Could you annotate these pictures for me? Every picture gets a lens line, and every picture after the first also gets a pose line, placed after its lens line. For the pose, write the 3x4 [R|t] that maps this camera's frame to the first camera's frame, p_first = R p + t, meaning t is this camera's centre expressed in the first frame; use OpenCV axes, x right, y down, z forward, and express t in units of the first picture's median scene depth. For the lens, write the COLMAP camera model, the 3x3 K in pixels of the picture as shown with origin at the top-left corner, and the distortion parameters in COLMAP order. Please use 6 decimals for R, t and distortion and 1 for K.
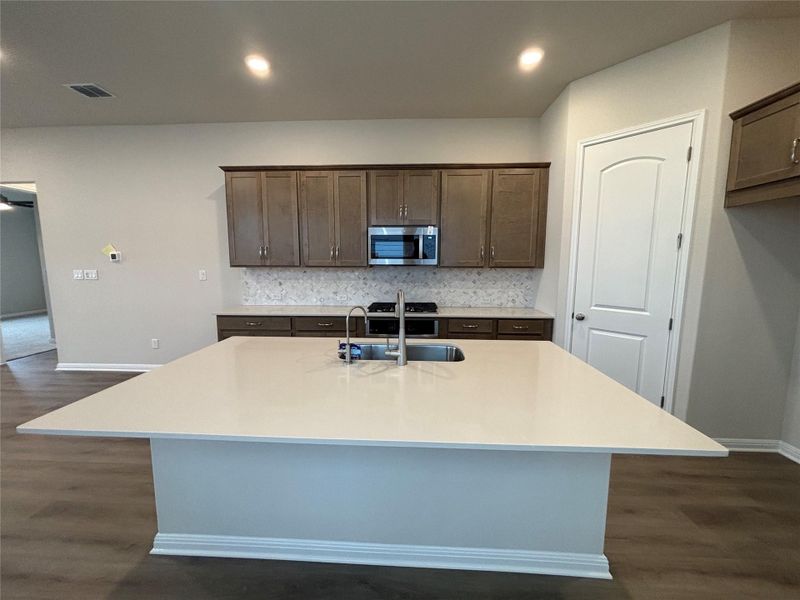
lens RADIAL K [[321.3, 0, 401.3], [0, 321.3, 298.2], [0, 0, 1]] dist [0.002717, 0.000001]
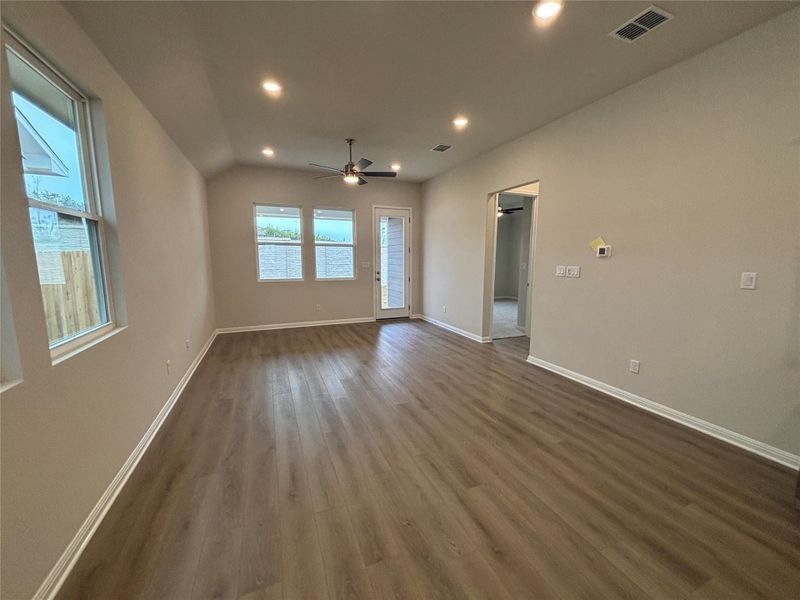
lens RADIAL K [[321.3, 0, 401.6], [0, 321.3, 300.7], [0, 0, 1]] dist [0.002717, 0.000001]
pose [[0.433094, 0.122015, -0.893052, -0.392266], [-0.110633, 0.990499, 0.081677, -0.013610], [0.894533, 0.063427, 0.442478, 0.188965]]
